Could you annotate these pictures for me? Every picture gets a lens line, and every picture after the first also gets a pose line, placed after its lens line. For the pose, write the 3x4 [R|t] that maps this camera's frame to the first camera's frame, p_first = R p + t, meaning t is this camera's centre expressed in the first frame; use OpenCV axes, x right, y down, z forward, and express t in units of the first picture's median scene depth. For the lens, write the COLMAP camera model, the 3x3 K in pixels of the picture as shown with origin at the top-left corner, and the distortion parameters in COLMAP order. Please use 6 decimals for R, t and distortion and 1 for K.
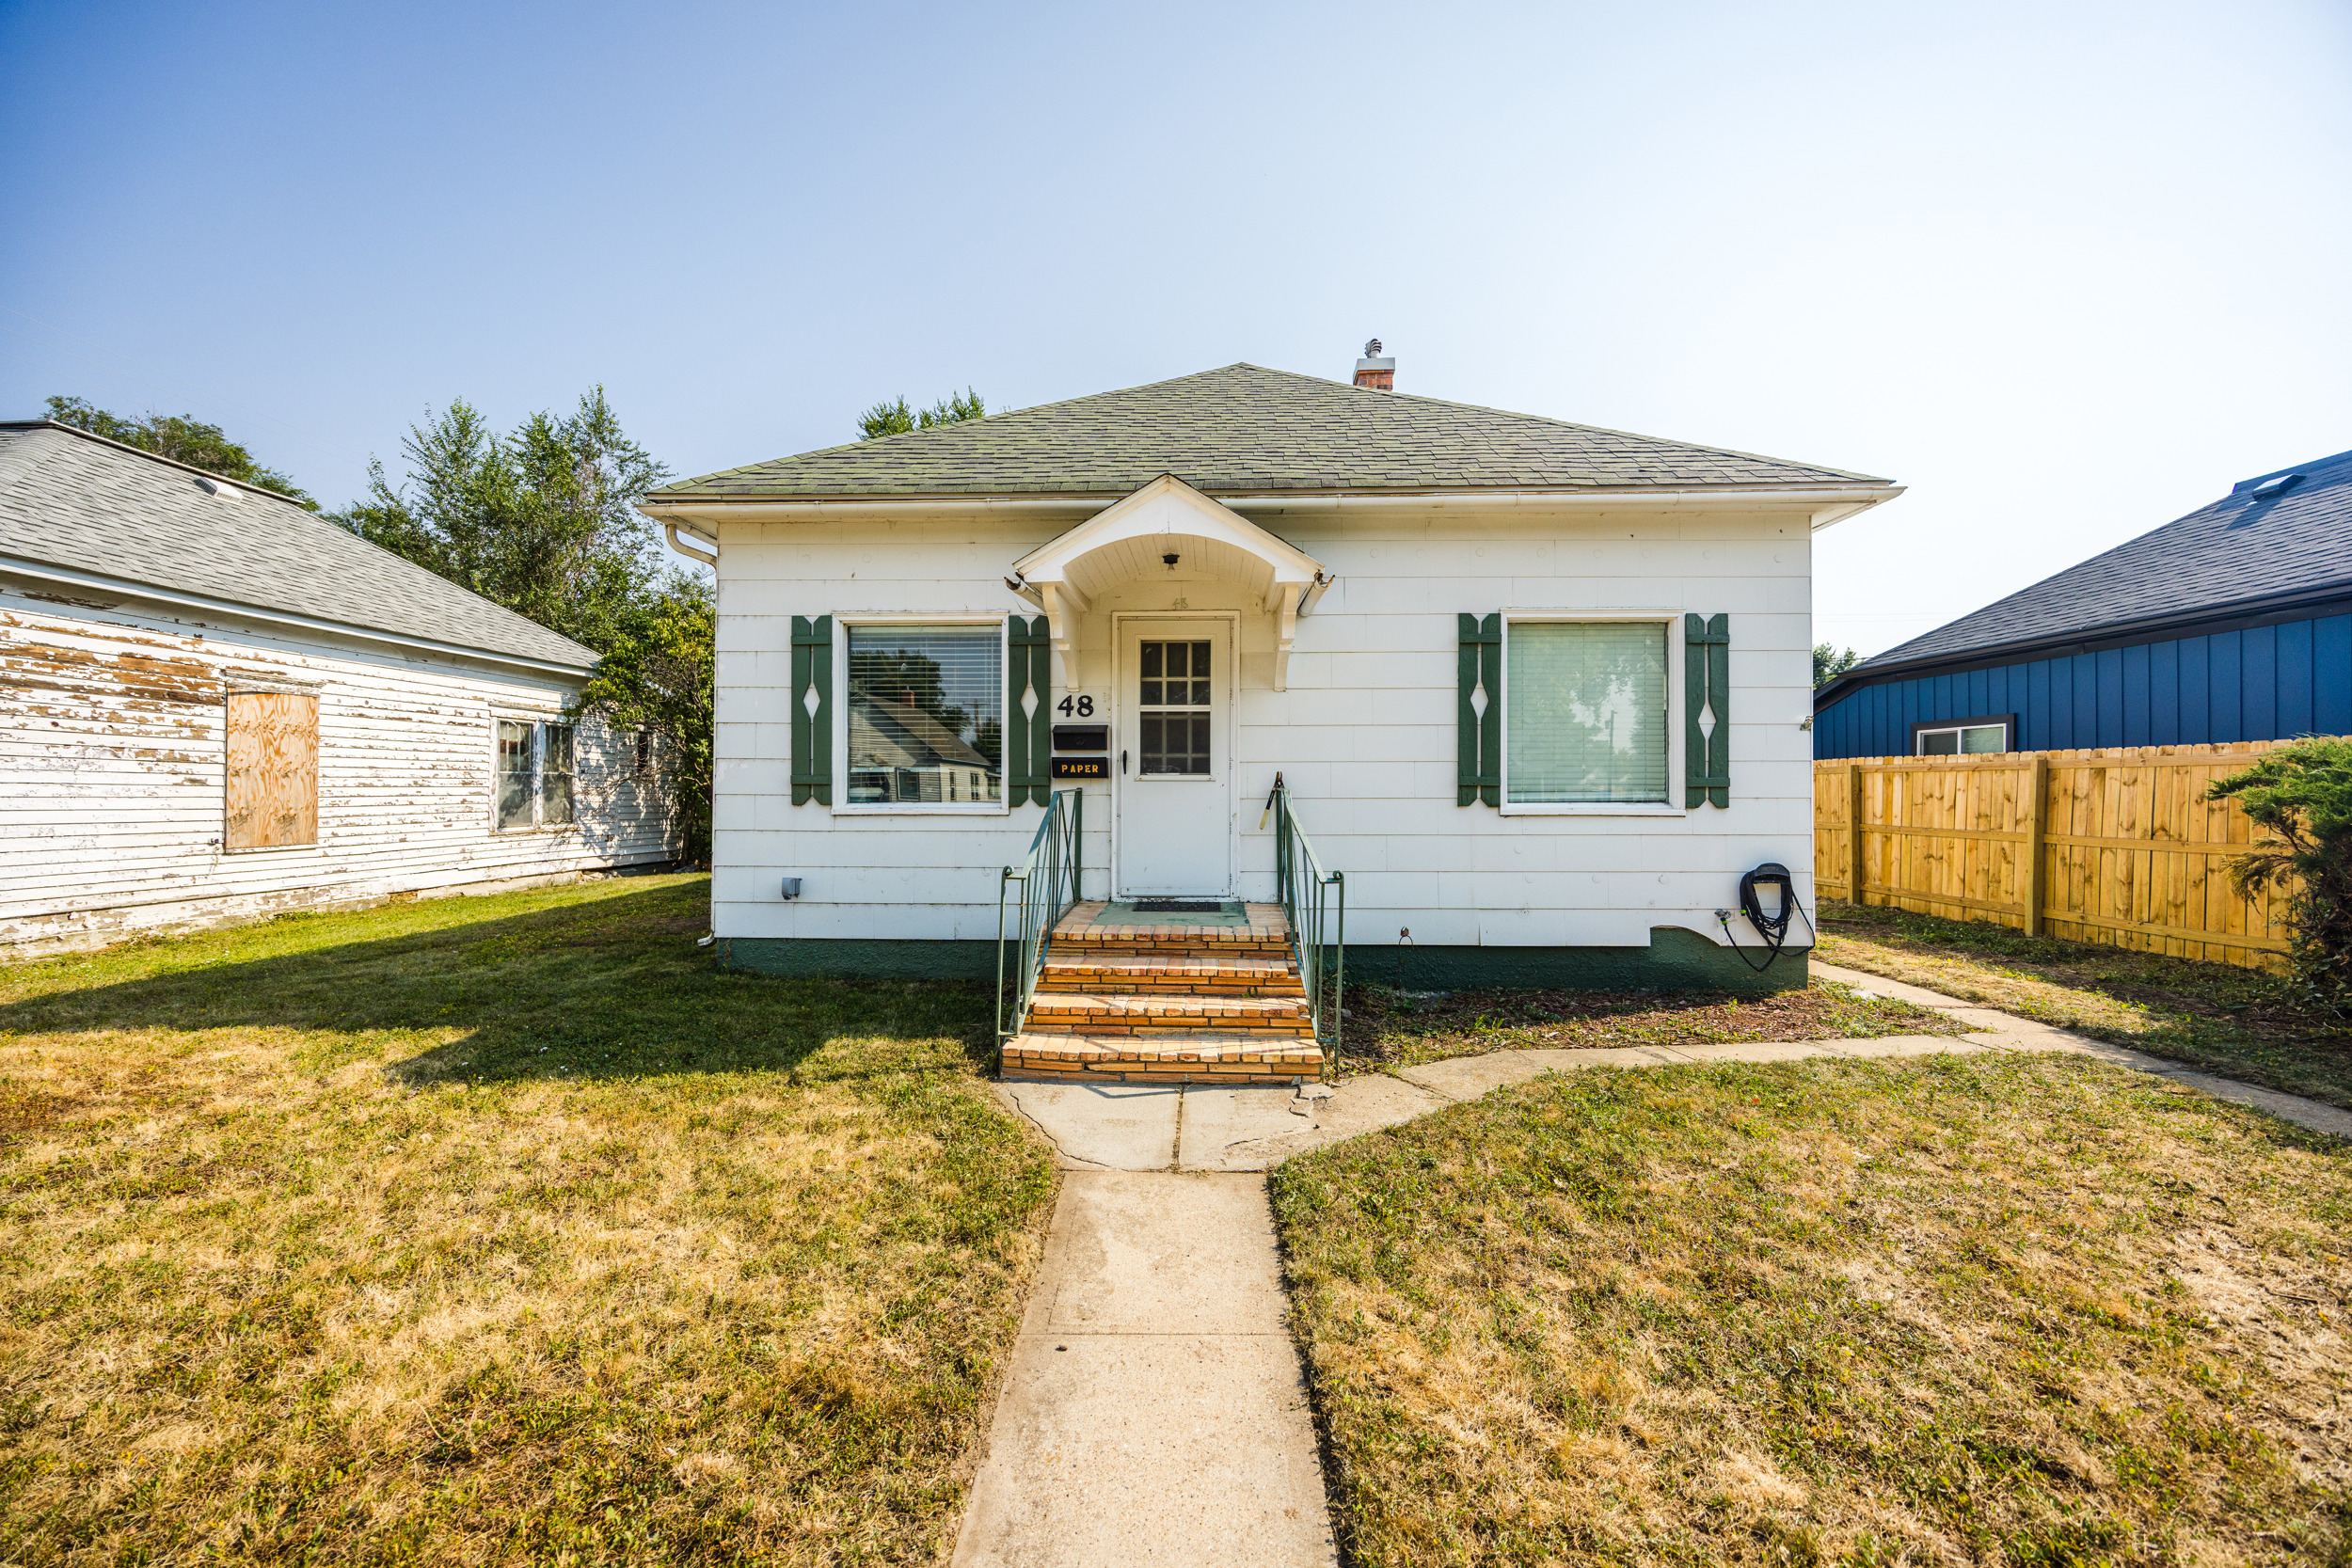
lens RADIAL K [[890.4, 0, 1198.9], [0, 890.4, 787.9], [0, 0, 1]] dist [-0.000271, -0.000500]
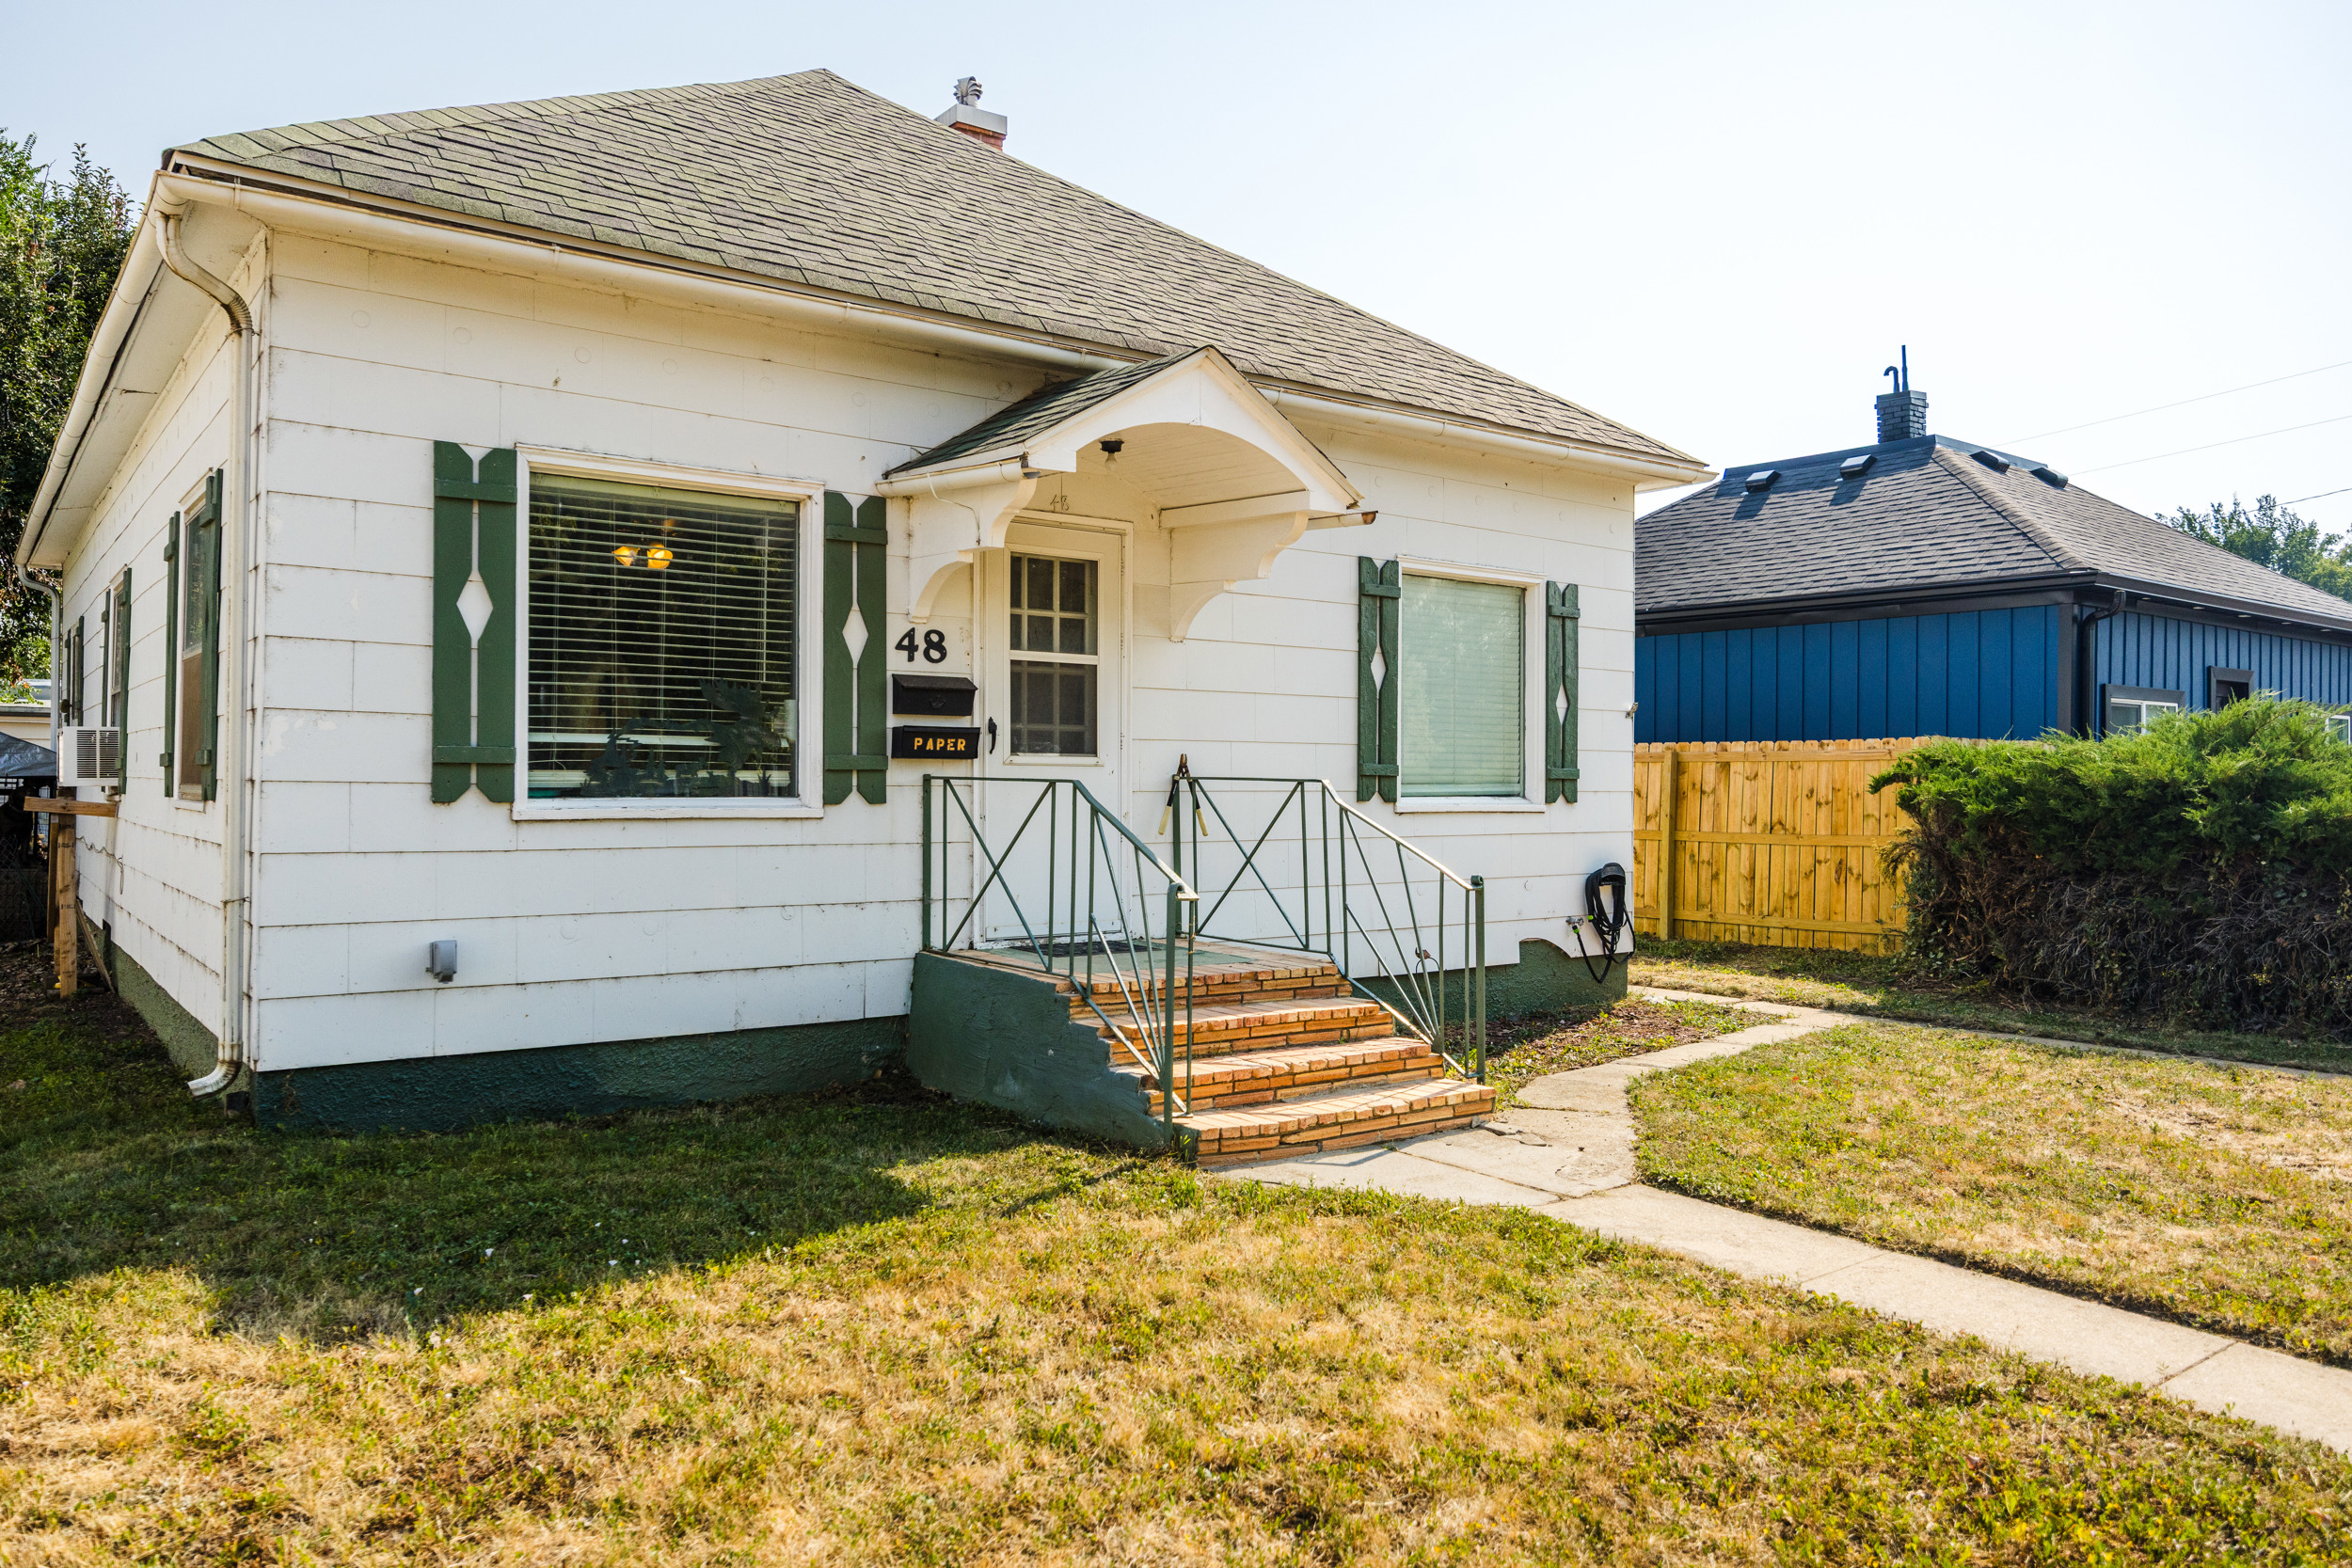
lens RADIAL K [[1626.0, 0, 1194.1], [0, 1626.0, 777.1], [0, 0, 1]] dist [0.001677, -0.001208]
pose [[0.776503, 0.007361, 0.630071, -0.721434], [-0.008074, 0.999966, -0.001732, 0.002781], [-0.630062, -0.003742, 0.776536, -0.024605]]
